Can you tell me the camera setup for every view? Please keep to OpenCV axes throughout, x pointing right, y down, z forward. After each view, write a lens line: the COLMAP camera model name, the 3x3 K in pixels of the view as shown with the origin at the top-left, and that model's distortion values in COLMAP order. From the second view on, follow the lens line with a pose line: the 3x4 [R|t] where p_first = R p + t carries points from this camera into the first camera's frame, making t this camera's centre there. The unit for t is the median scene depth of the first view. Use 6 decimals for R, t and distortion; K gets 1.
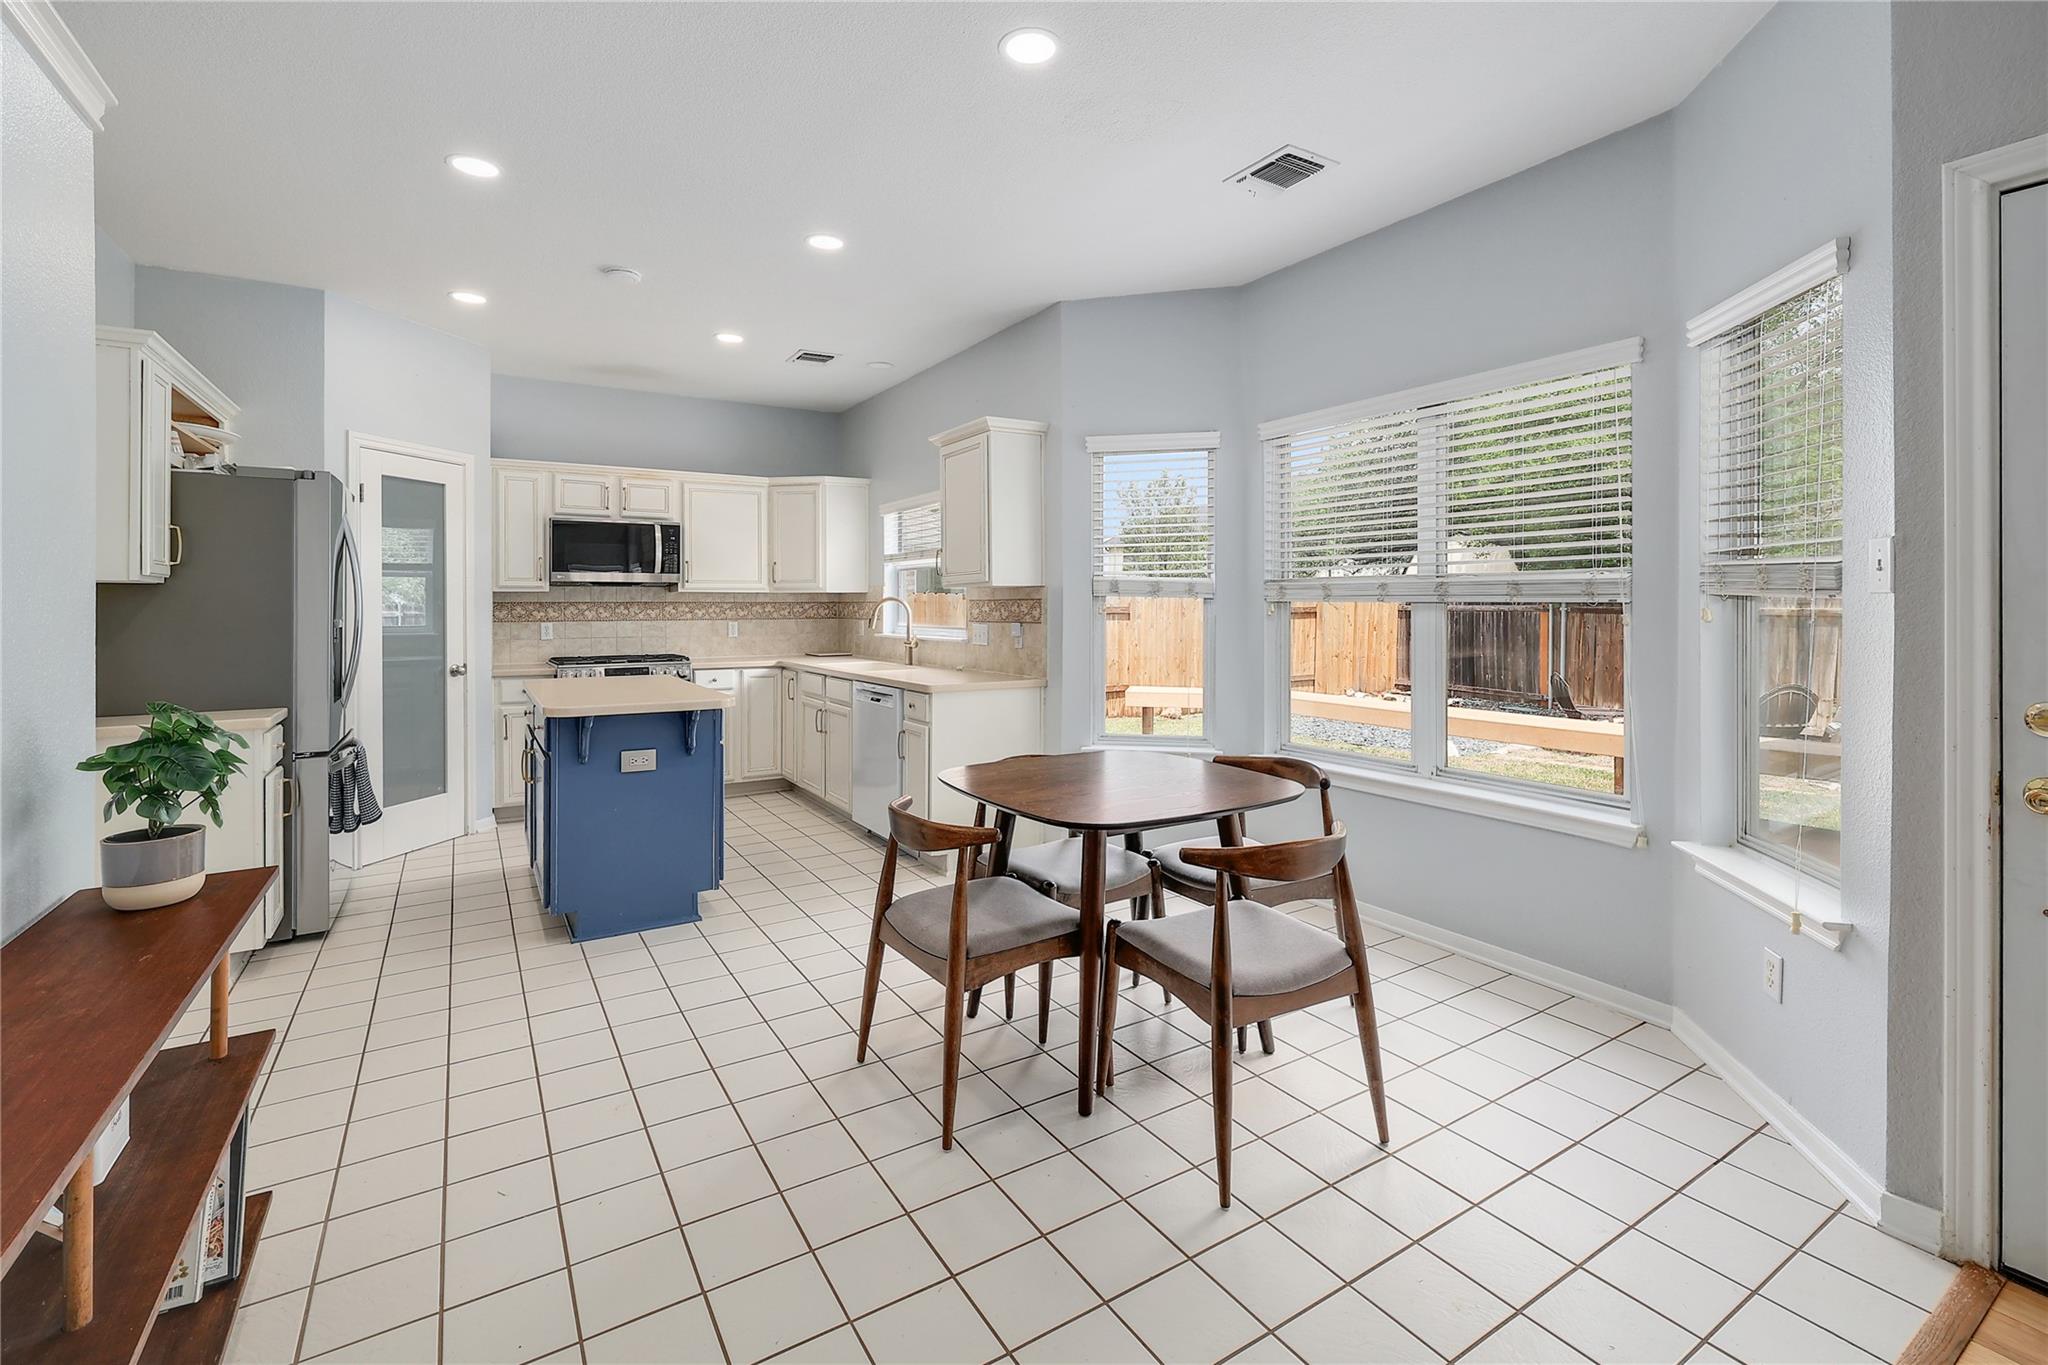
lens RADIAL K [[898.4, 0, 1025.0], [0, 898.4, 606.1], [0, 0, 1]] dist [-0.004015, 0.001012]
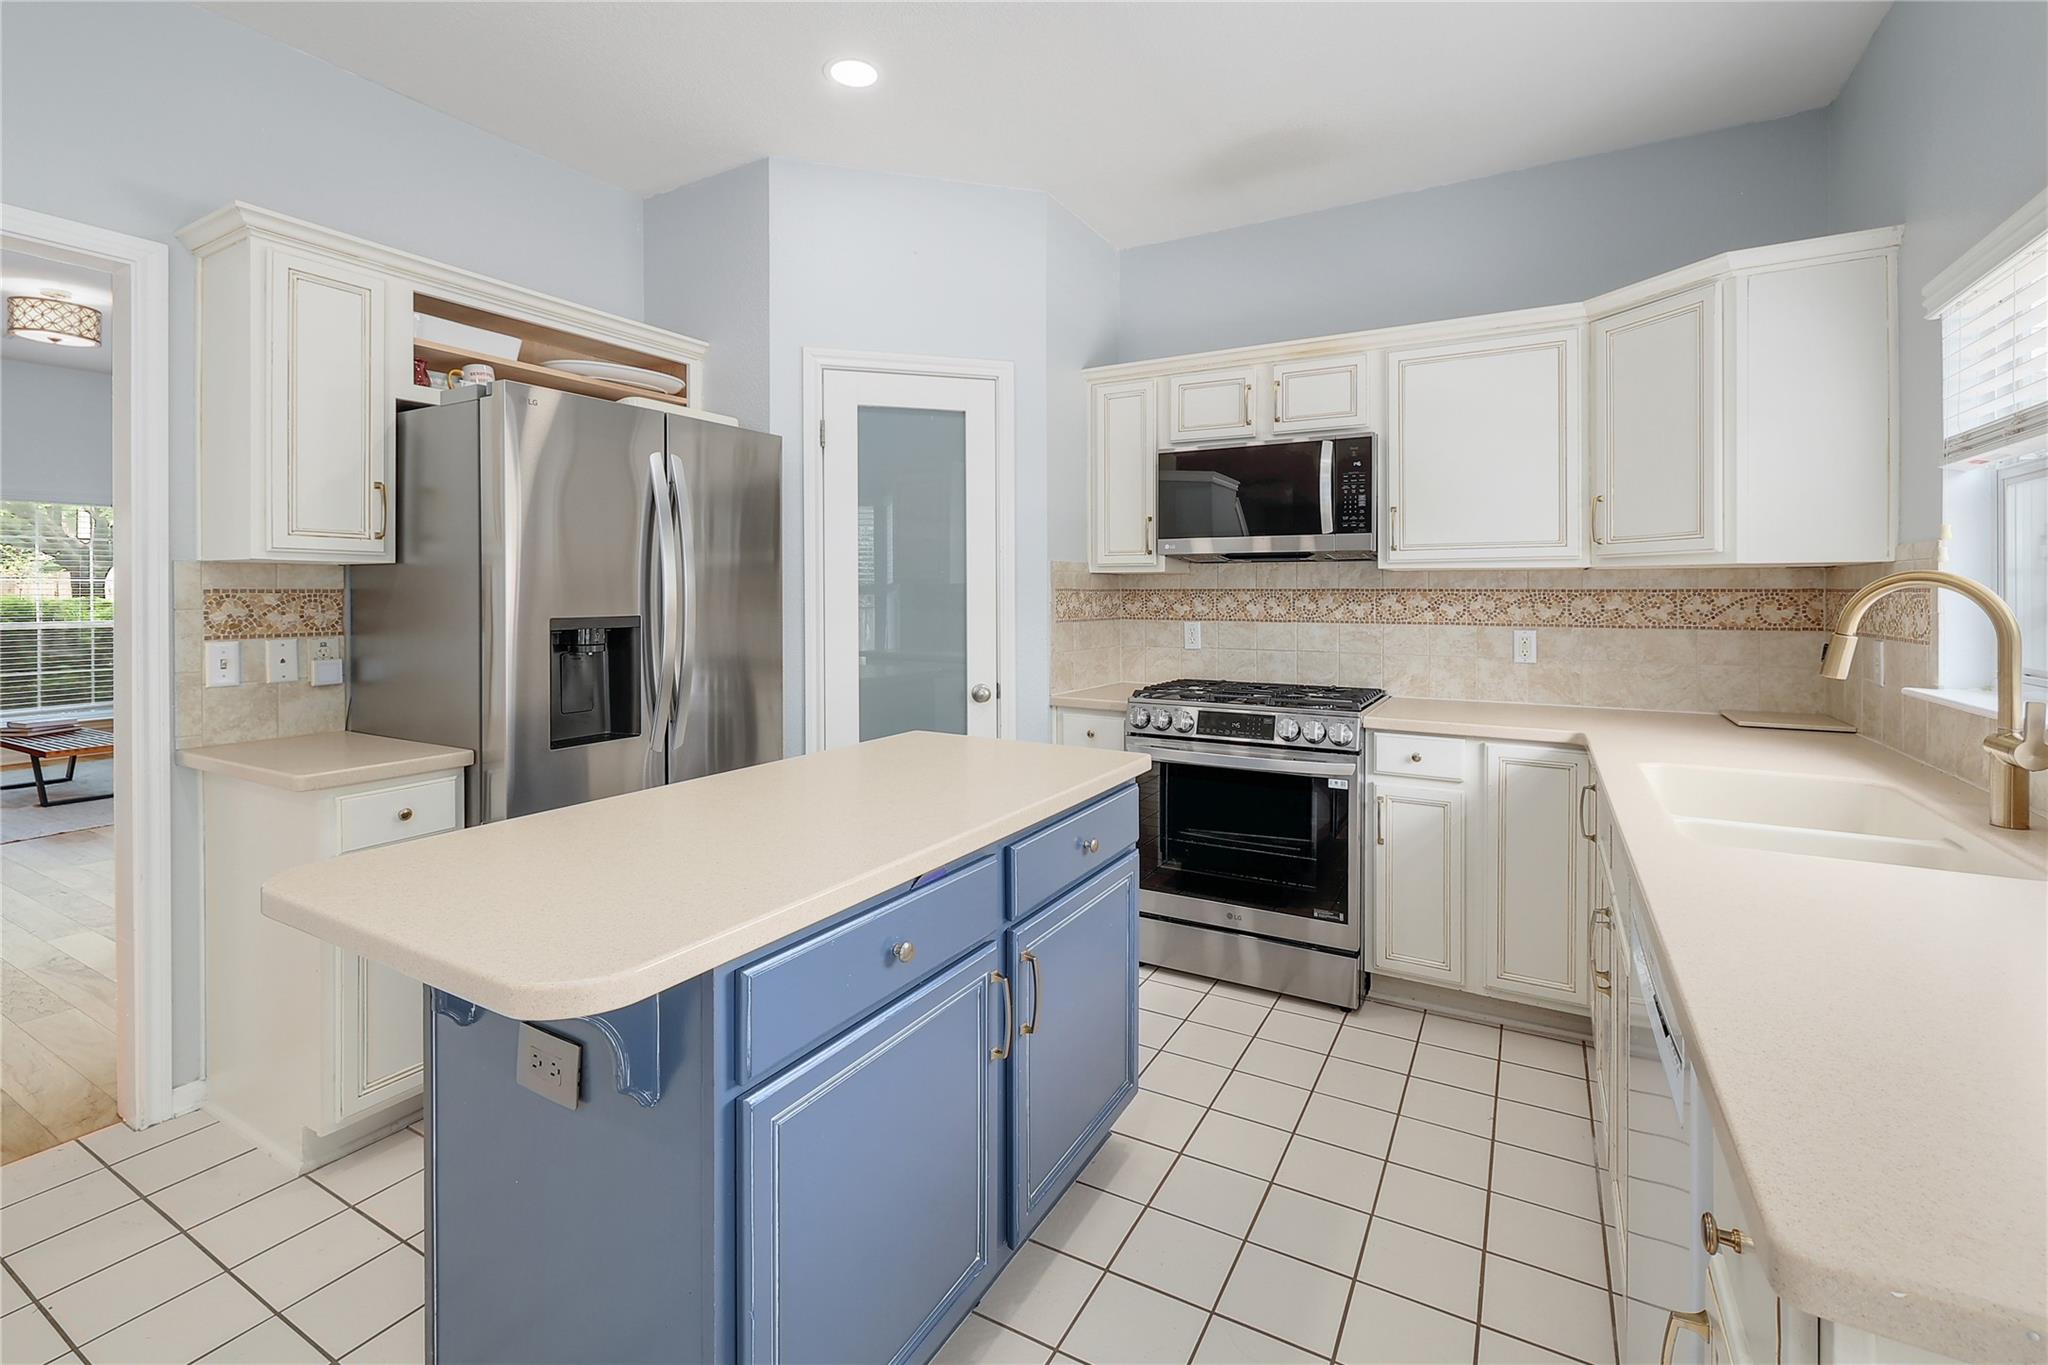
lens RADIAL K [[898.4, 0, 1023.8], [0, 898.4, 591.6], [0, 0, 1]] dist [-0.004015, 0.001012]
pose [[0.469563, 0.002229, -0.882896, -0.034290], [-0.004953, 0.999988, -0.000110, -0.002325], [0.882885, 0.004424, 0.469568, 0.626598]]
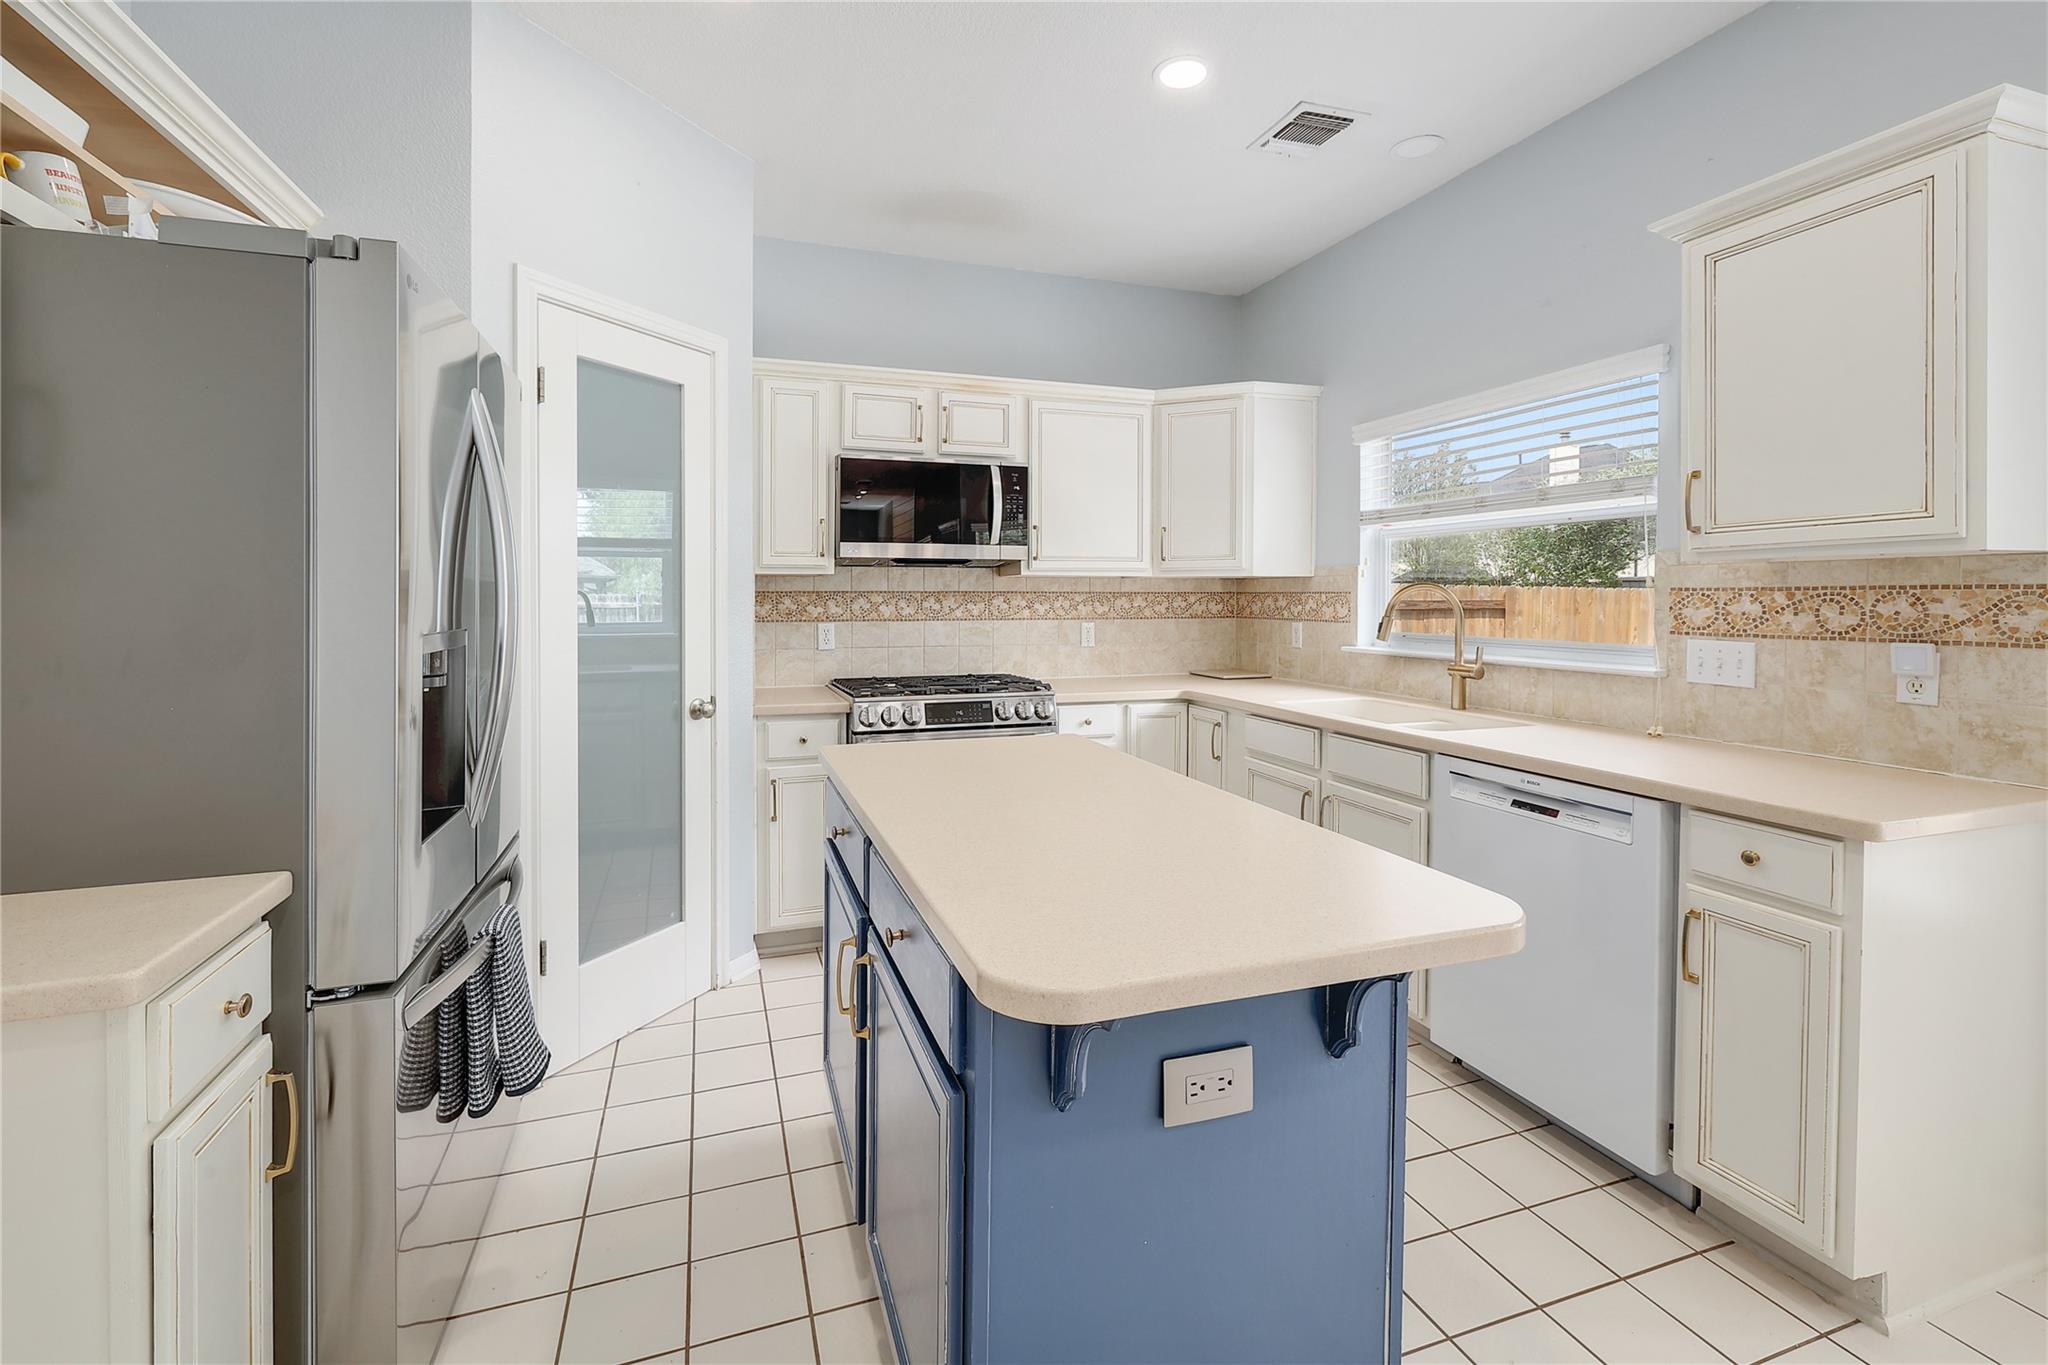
lens RADIAL K [[898.4, 0, 1015.7], [0, 898.4, 601.7], [0, 0, 1]] dist [-0.004015, 0.001012]
pose [[0.973841, 0.004590, -0.227186, -0.266390], [-0.003381, 0.999978, 0.005709, -0.001204], [0.227207, -0.004792, 0.973835, 0.422263]]
